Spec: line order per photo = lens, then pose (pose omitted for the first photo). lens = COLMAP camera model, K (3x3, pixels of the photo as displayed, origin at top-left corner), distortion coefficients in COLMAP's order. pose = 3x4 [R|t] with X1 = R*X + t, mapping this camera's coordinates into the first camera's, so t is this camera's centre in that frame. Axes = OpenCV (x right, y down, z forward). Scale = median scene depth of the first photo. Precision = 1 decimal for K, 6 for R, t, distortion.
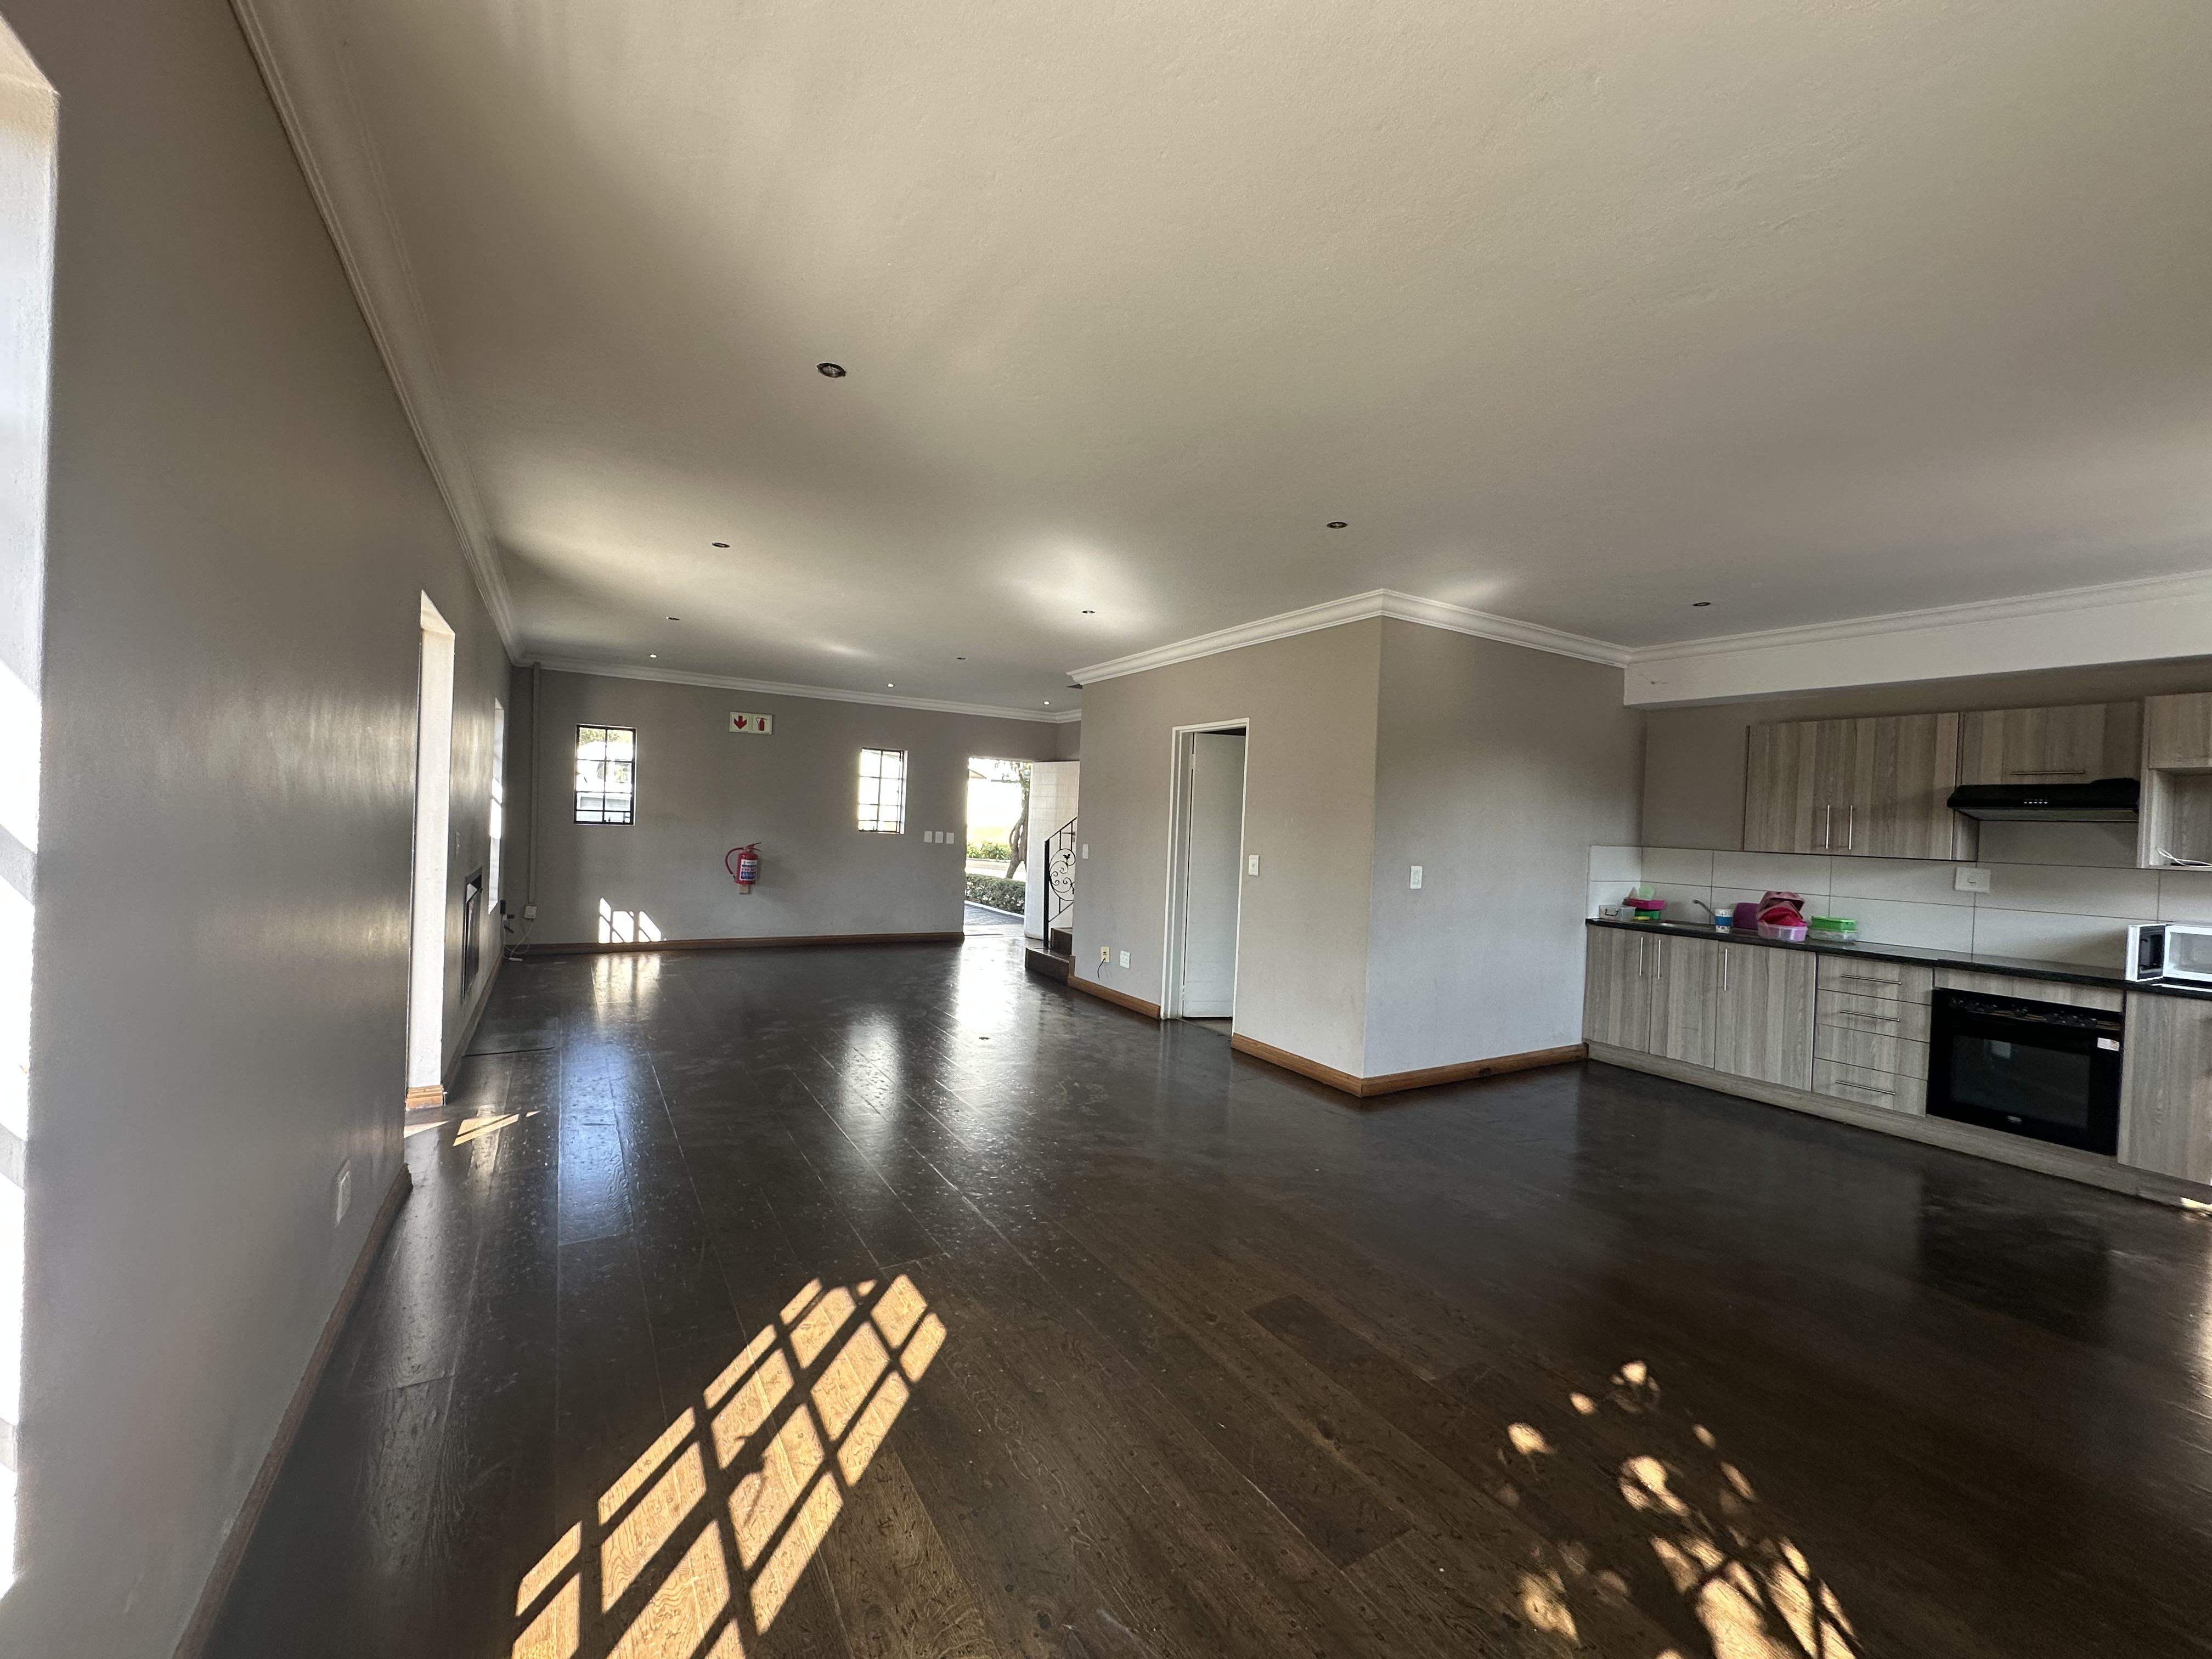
lens RADIAL K [[881.5, 0, 1106.0], [0, 881.5, 829.5], [0, 0, 1]] dist [-0.001913, -0.000078]
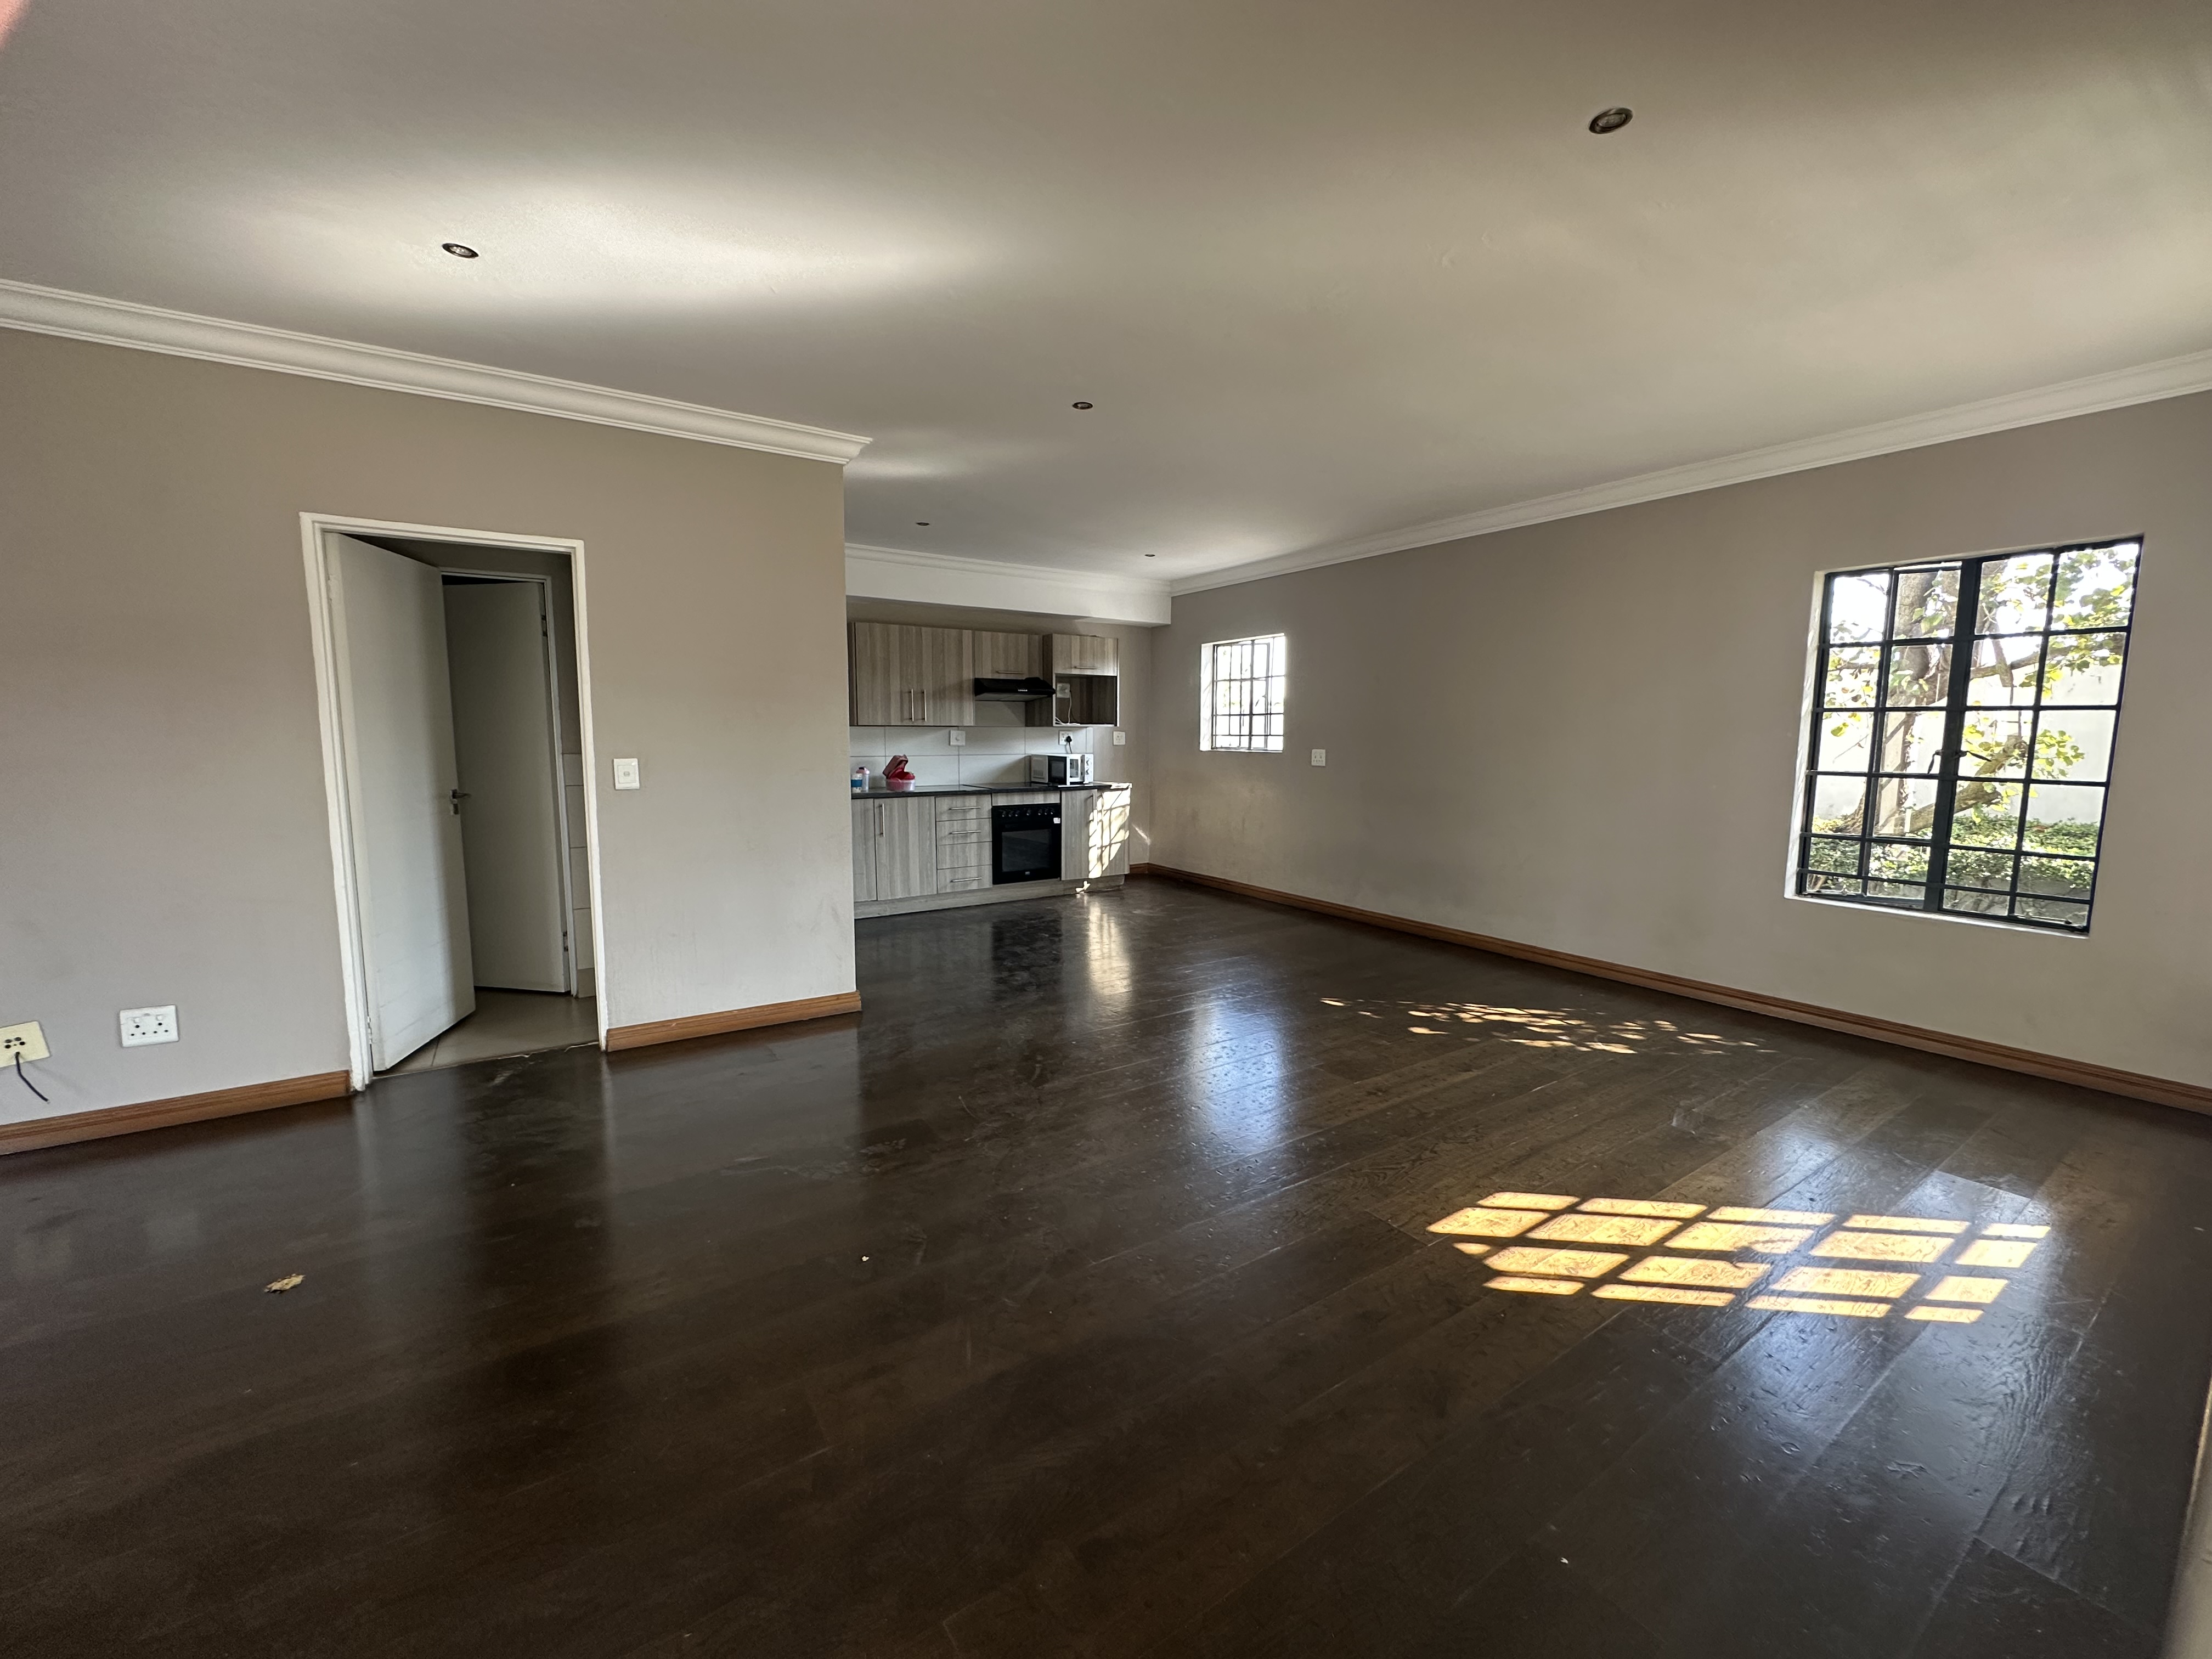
lens RADIAL K [[884.7, 0, 1106.0], [0, 884.7, 829.5], [0, 0, 1]] dist [-0.001645, -0.000434]
pose [[-0.039313, -0.152780, 0.987478, -0.675083], [0.002341, 0.988225, 0.152989, -0.025178], [-0.999224, 0.008326, -0.038493, 0.875801]]
